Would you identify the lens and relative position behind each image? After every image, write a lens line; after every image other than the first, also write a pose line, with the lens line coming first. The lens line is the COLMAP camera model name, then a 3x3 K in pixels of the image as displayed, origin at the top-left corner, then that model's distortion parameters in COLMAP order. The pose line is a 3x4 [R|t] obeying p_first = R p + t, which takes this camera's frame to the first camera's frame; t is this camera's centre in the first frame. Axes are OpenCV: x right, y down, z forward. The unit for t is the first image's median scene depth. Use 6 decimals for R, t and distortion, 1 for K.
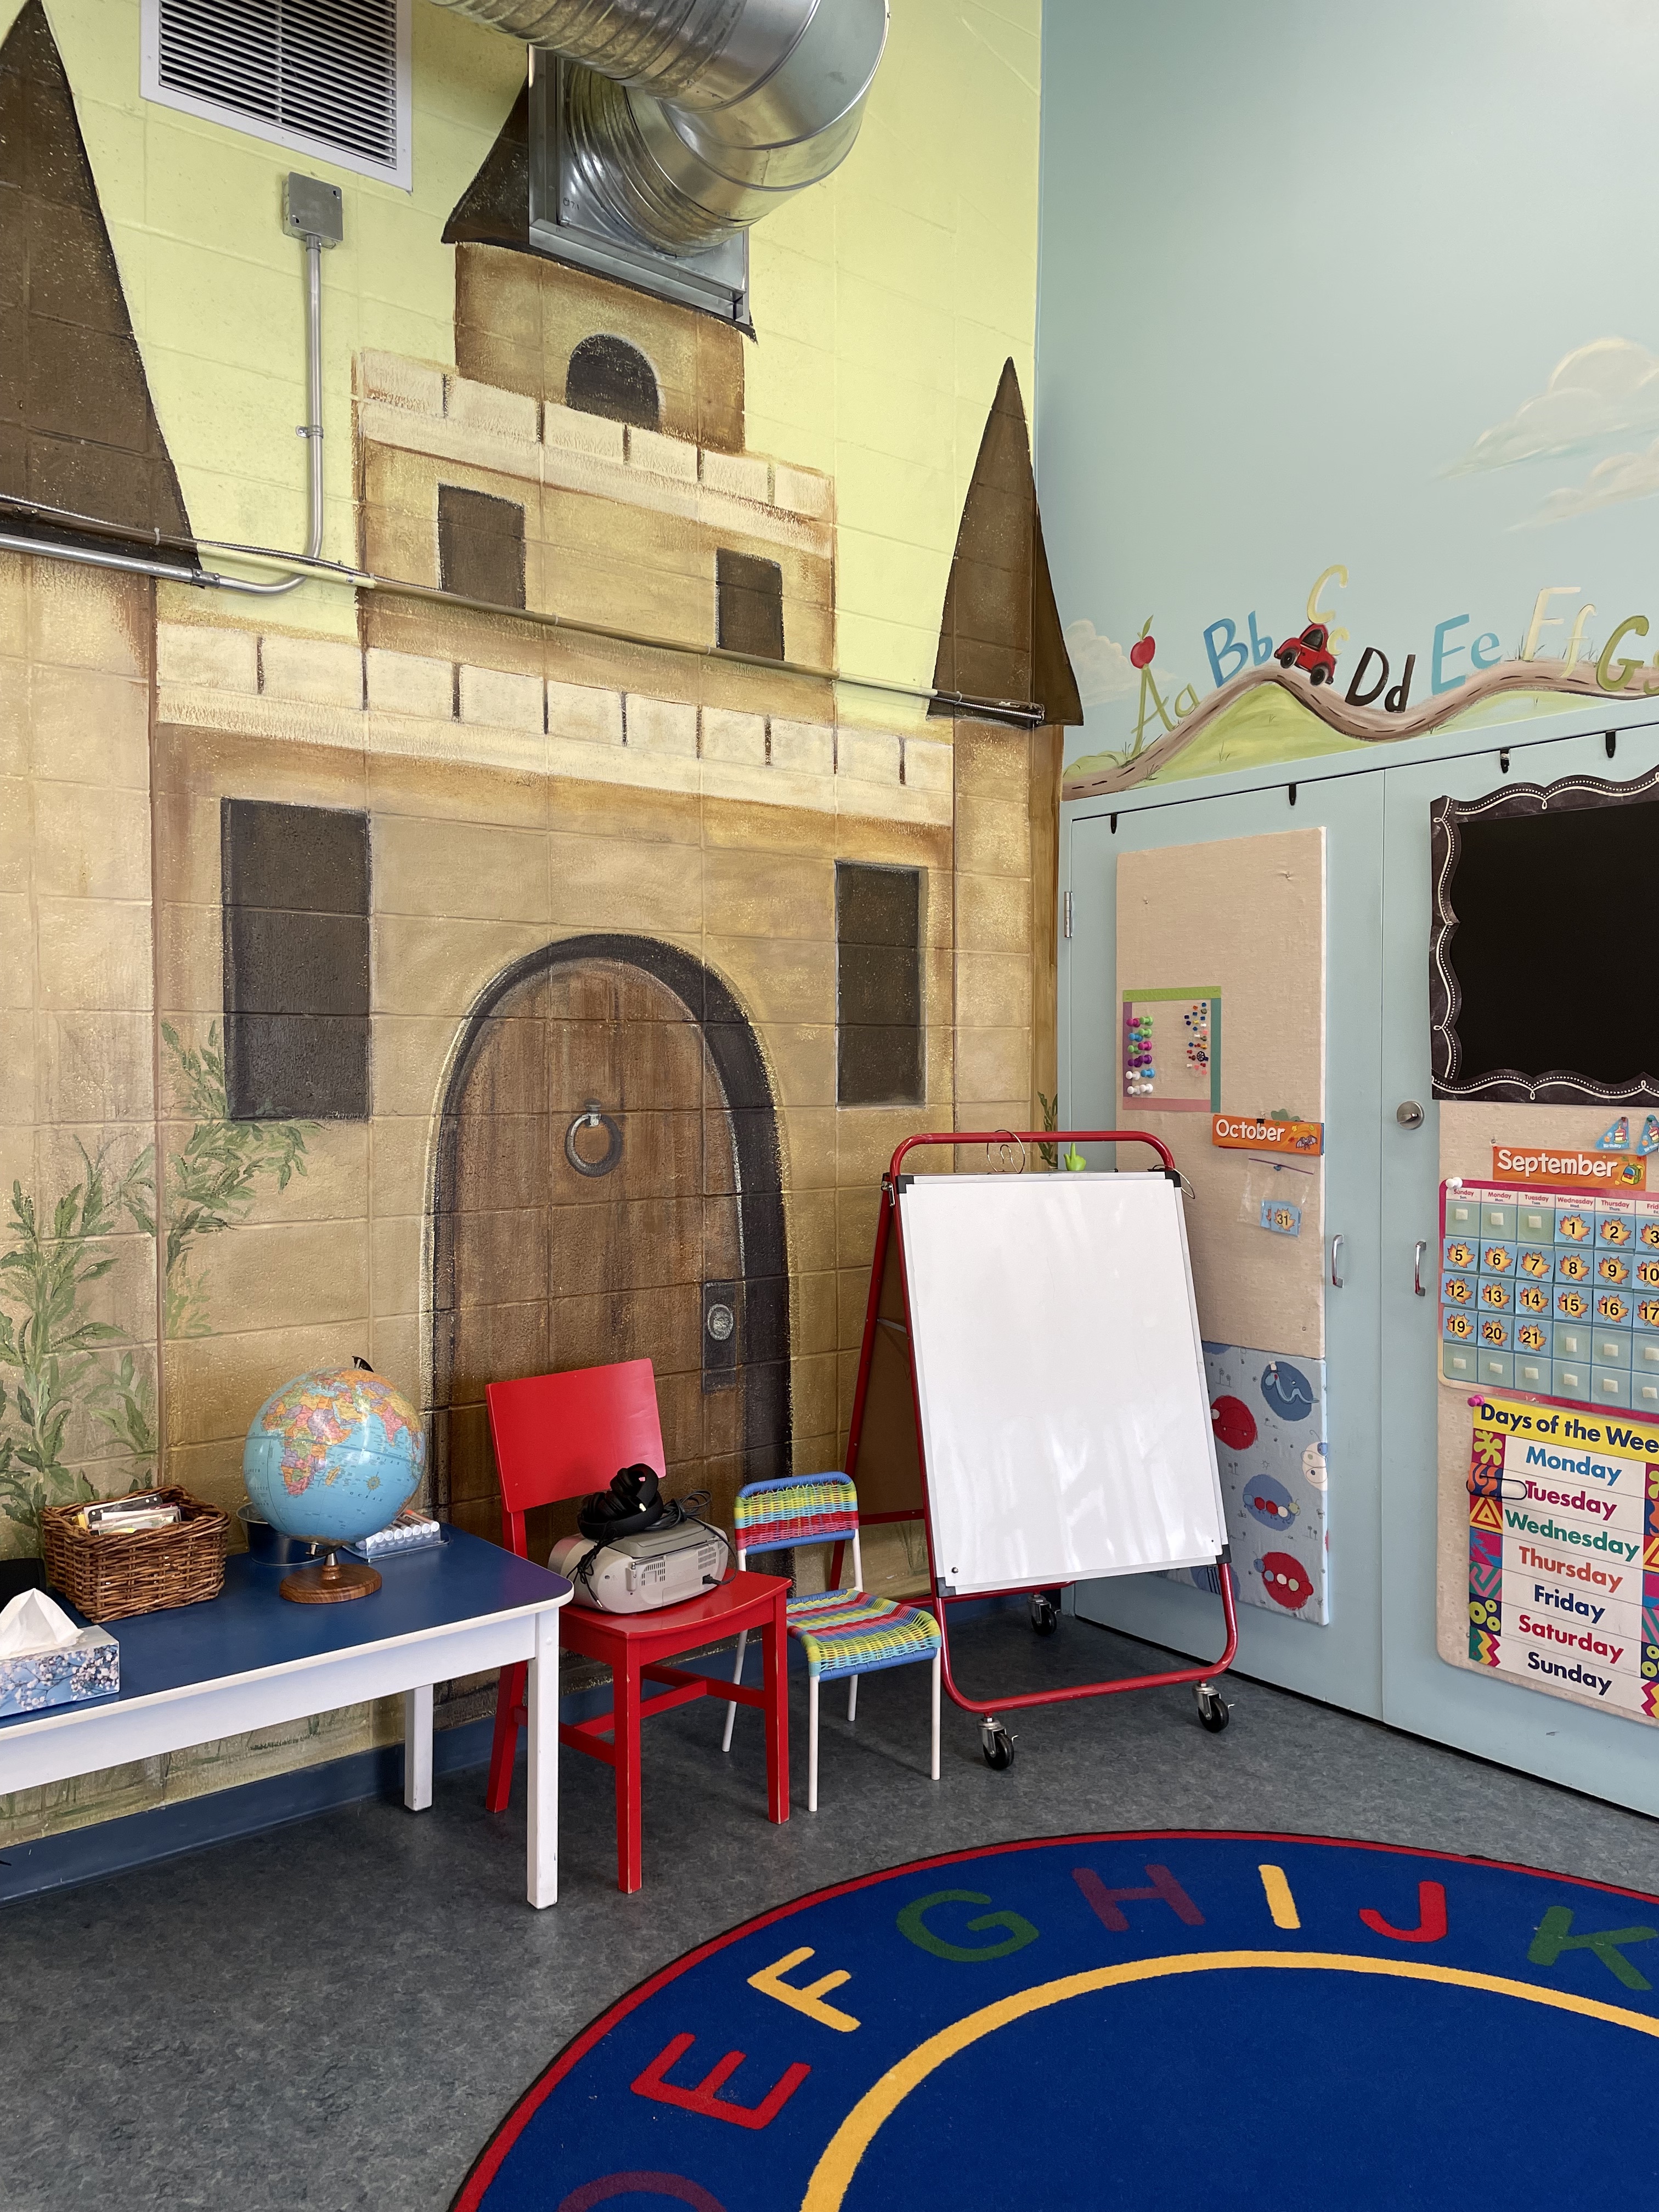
lens RADIAL K [[1671.7, 0, 826.6], [0, 1671.7, 1113.6], [0, 0, 1]] dist [0.095331, -0.091877]
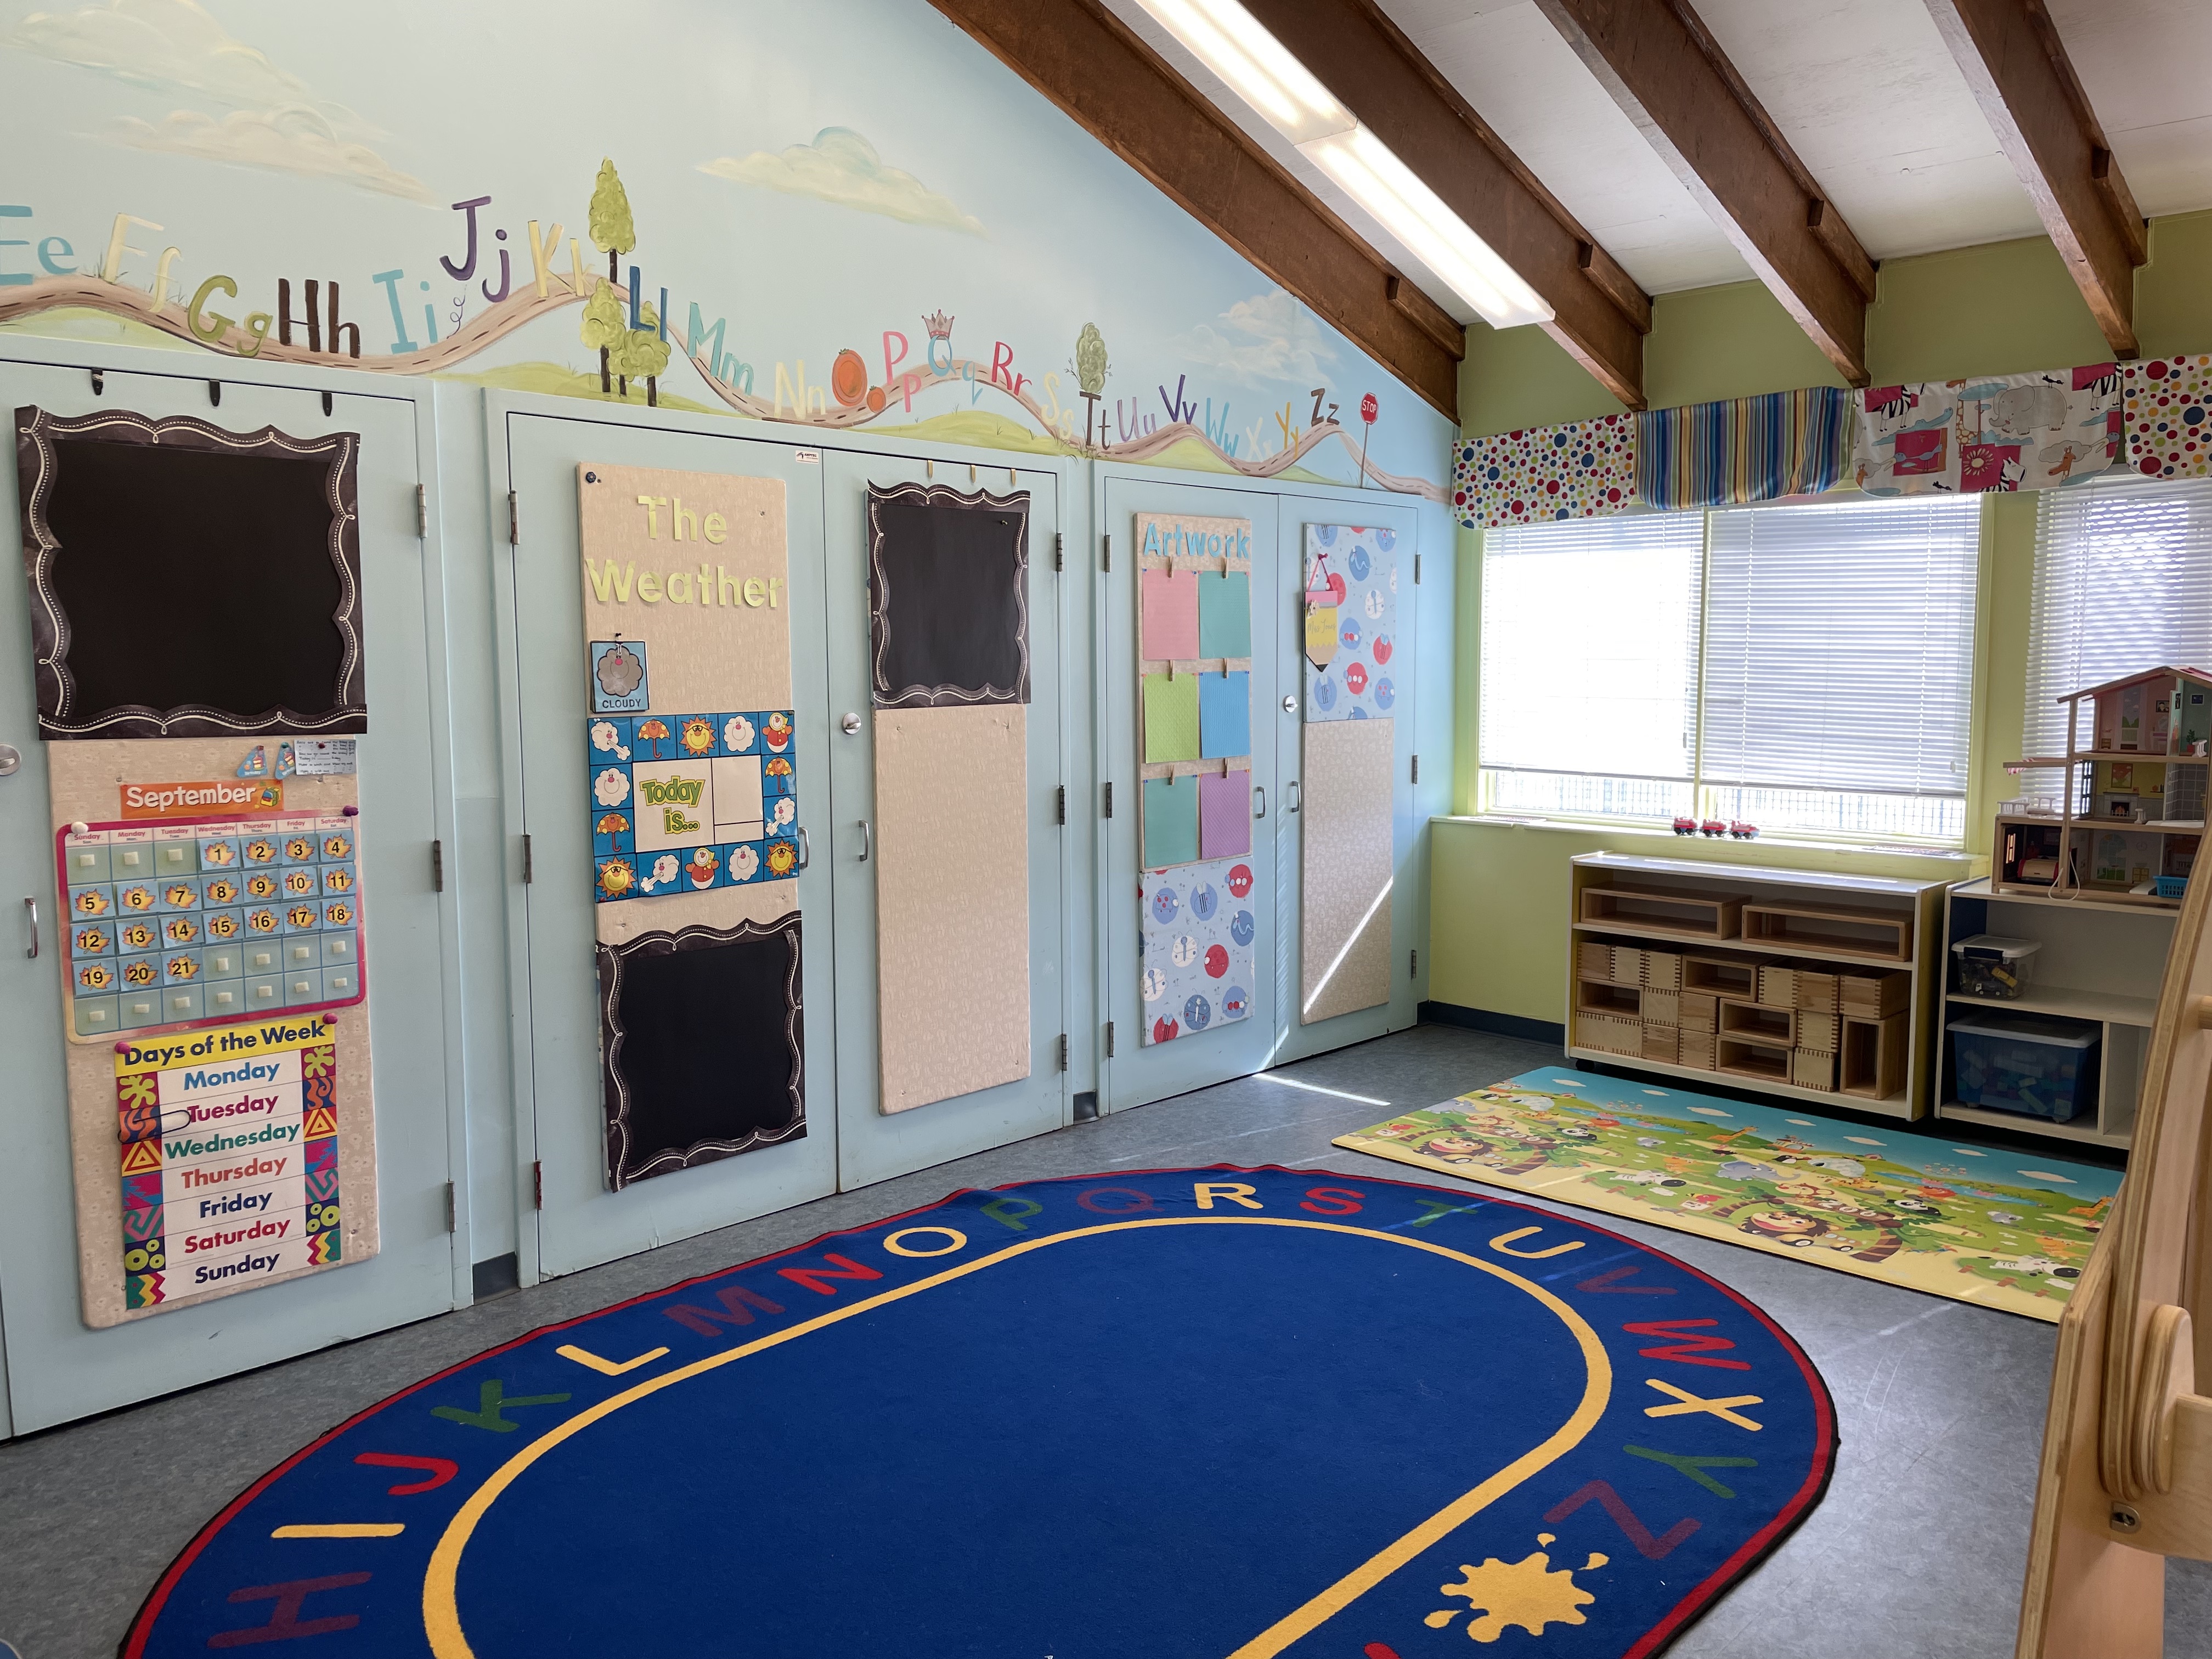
lens RADIAL K [[1671.7, 0, 1106.9], [0, 1671.7, 821.8], [0, 0, 1]] dist [0.095331, -0.091877]
pose [[-0.106660, -0.101904, 0.989060, -0.640022], [0.032419, 0.993849, 0.105893, -0.045132], [-0.993767, 0.043359, -0.102700, 0.543685]]
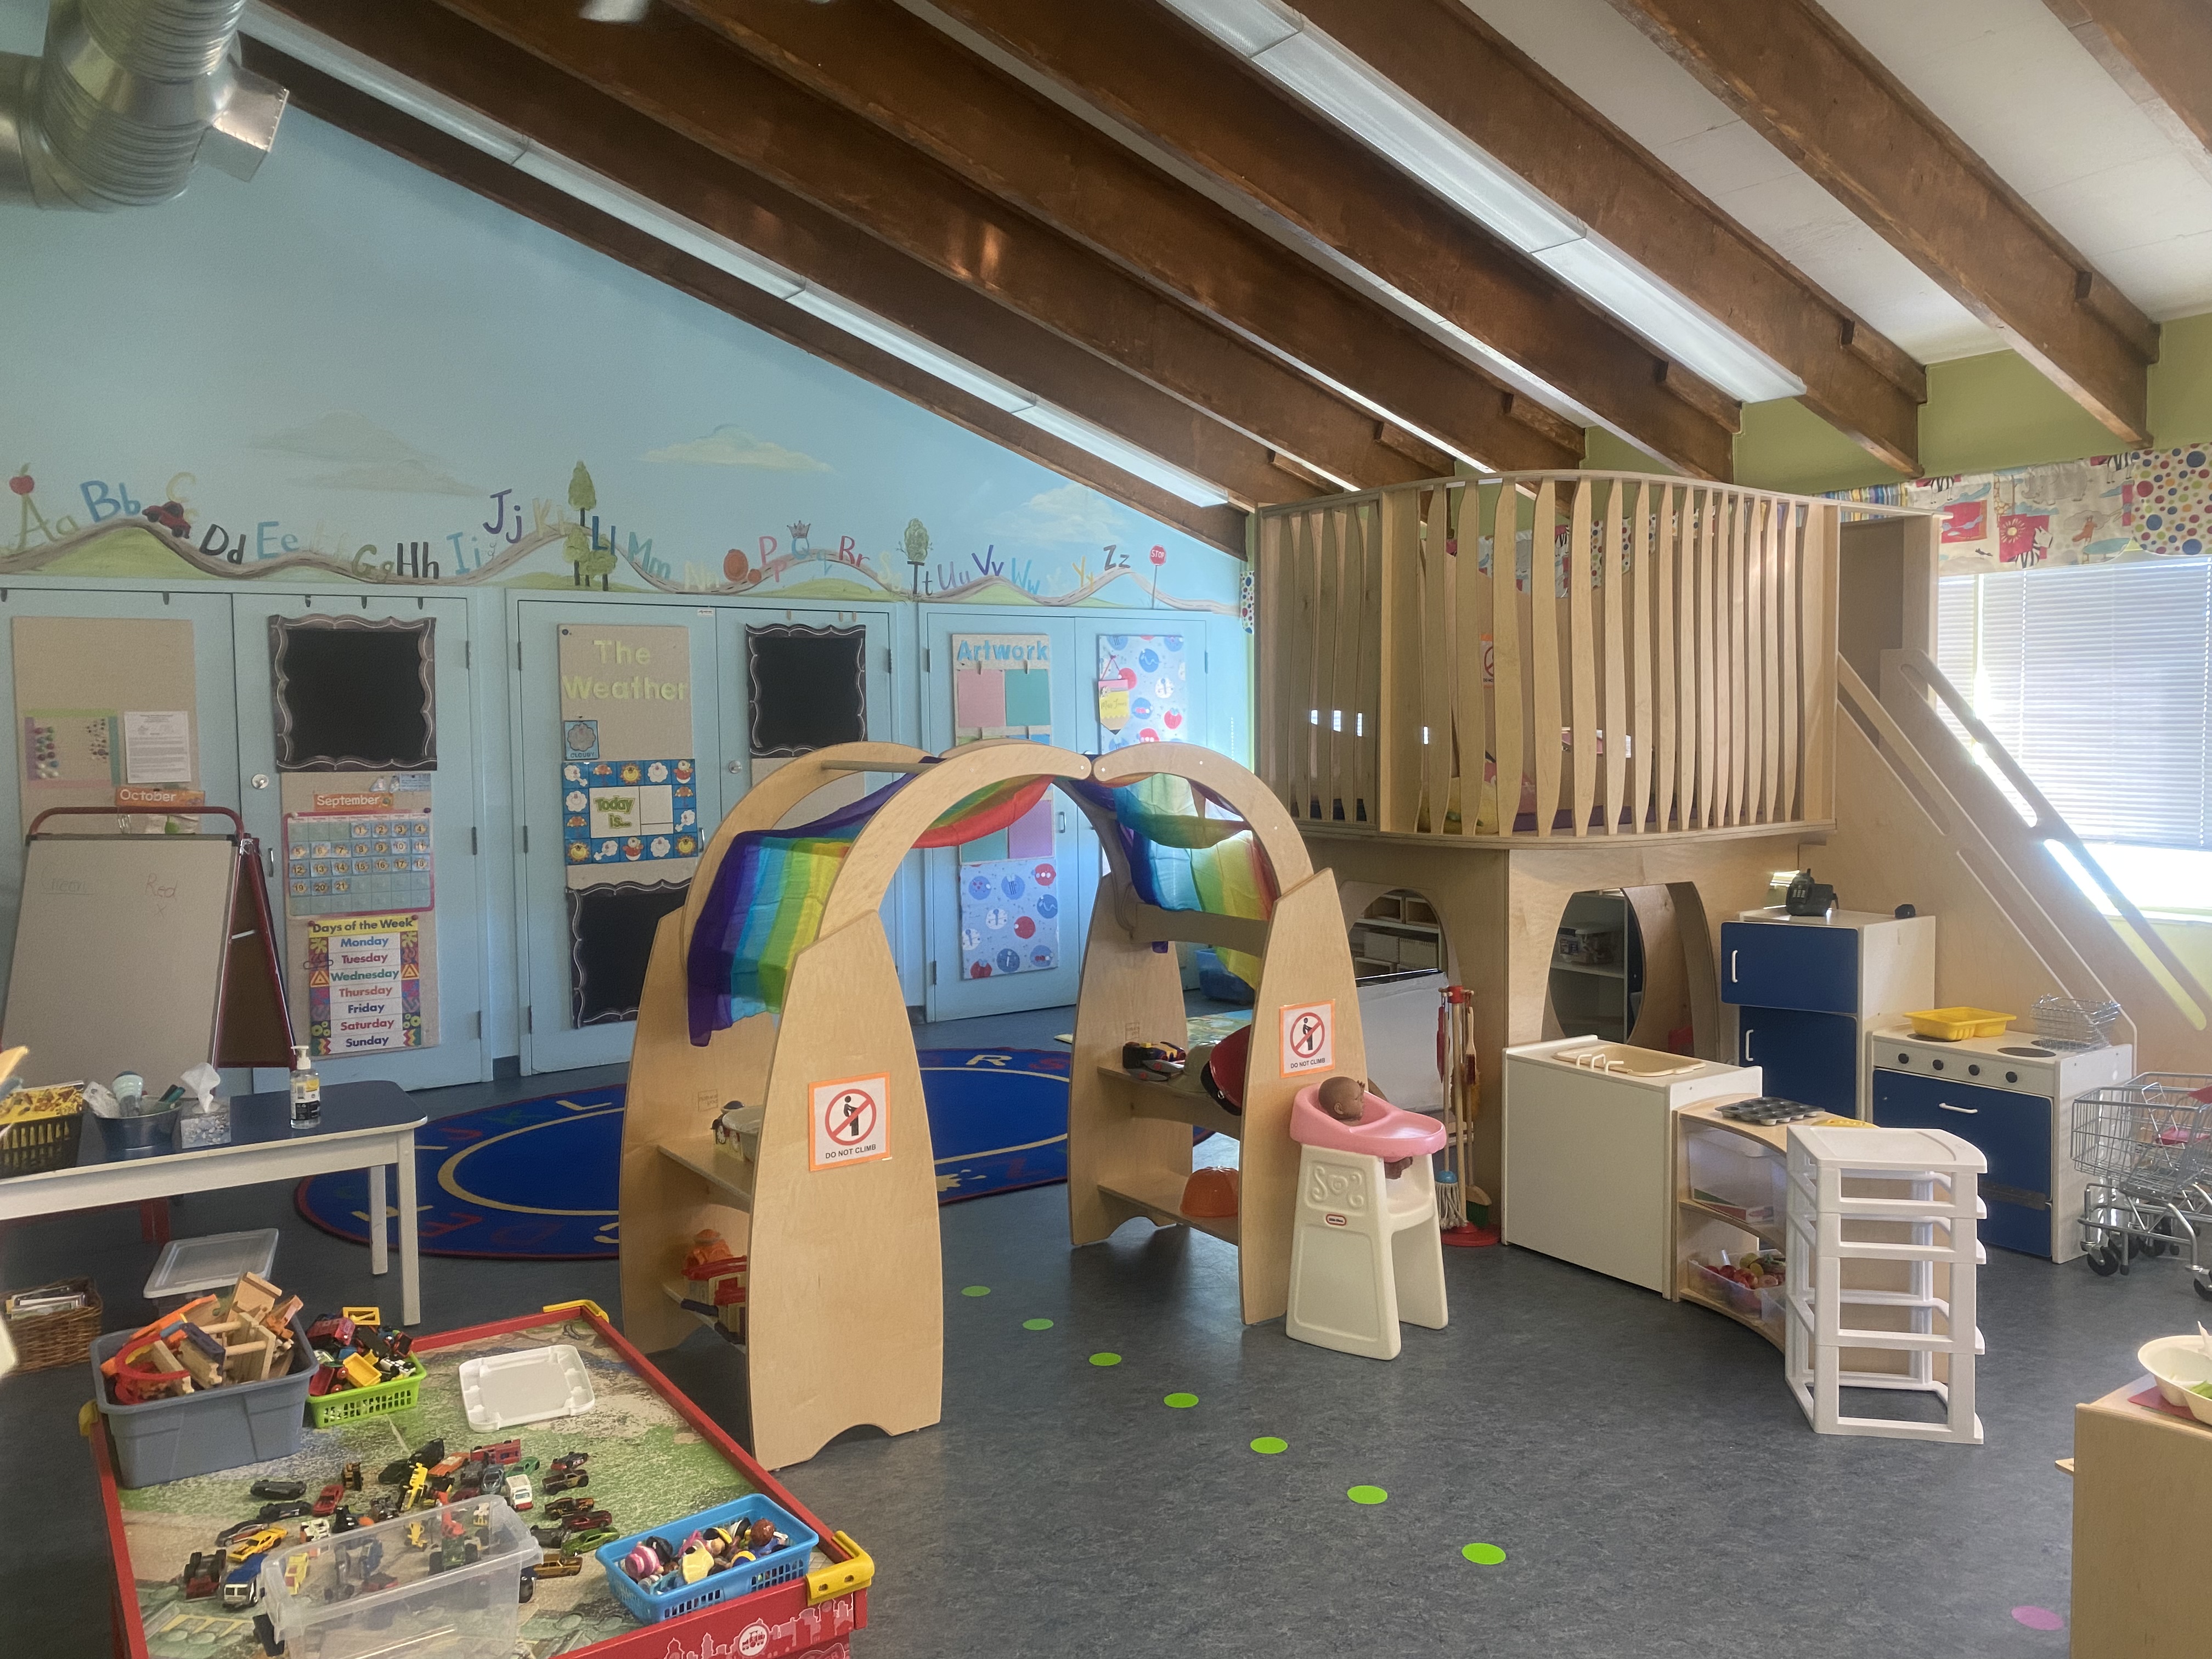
lens RADIAL K [[1659.8, 0, 1113.2], [0, 1659.8, 816.5], [0, 0, 1]] dist [0.045677, -0.065724]
pose [[0.086362, -0.063007, 0.994269, -1.488821], [0.039760, 0.997421, 0.059753, -0.034909], [-0.995470, 0.034372, 0.088645, -0.109136]]
